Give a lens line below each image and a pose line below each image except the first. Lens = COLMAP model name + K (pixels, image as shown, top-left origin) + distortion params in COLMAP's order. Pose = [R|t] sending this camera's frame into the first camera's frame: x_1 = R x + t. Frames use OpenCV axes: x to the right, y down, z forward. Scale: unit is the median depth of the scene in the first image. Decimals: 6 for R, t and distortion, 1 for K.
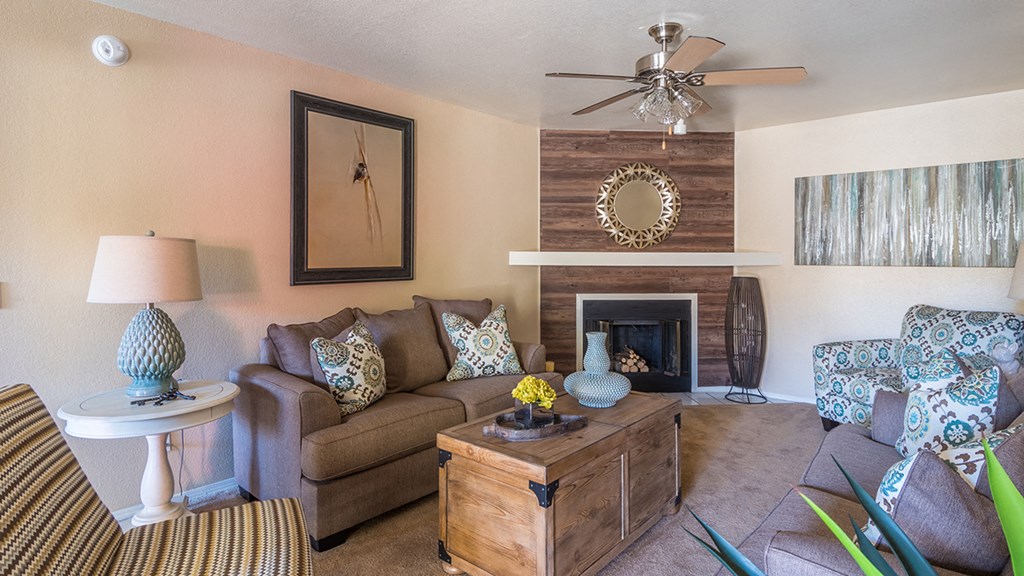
lens RADIAL K [[533.0, 0, 512.0], [0, 533.0, 252.6], [0, 0, 1]] dist [-0.000606, -0.000352]
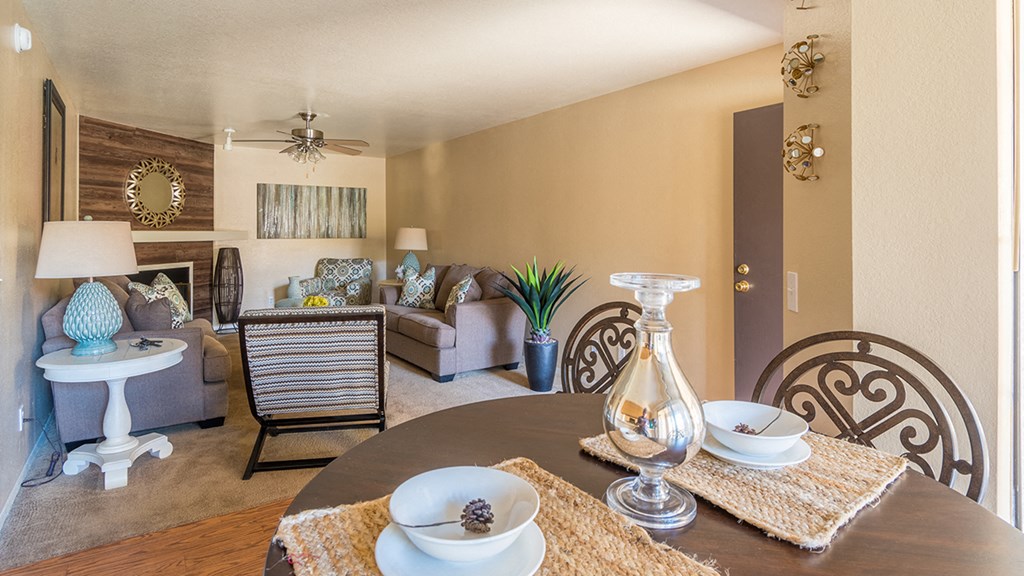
lens RADIAL K [[516.6, 0, 510.1], [0, 516.6, 245.4], [0, 0, 1]] dist [-0.034077, -0.001117]
pose [[0.230334, -0.028308, 0.972700, -0.723494], [-0.005020, 0.999529, 0.030277, -0.006462], [-0.973099, -0.011856, 0.230083, -0.064010]]
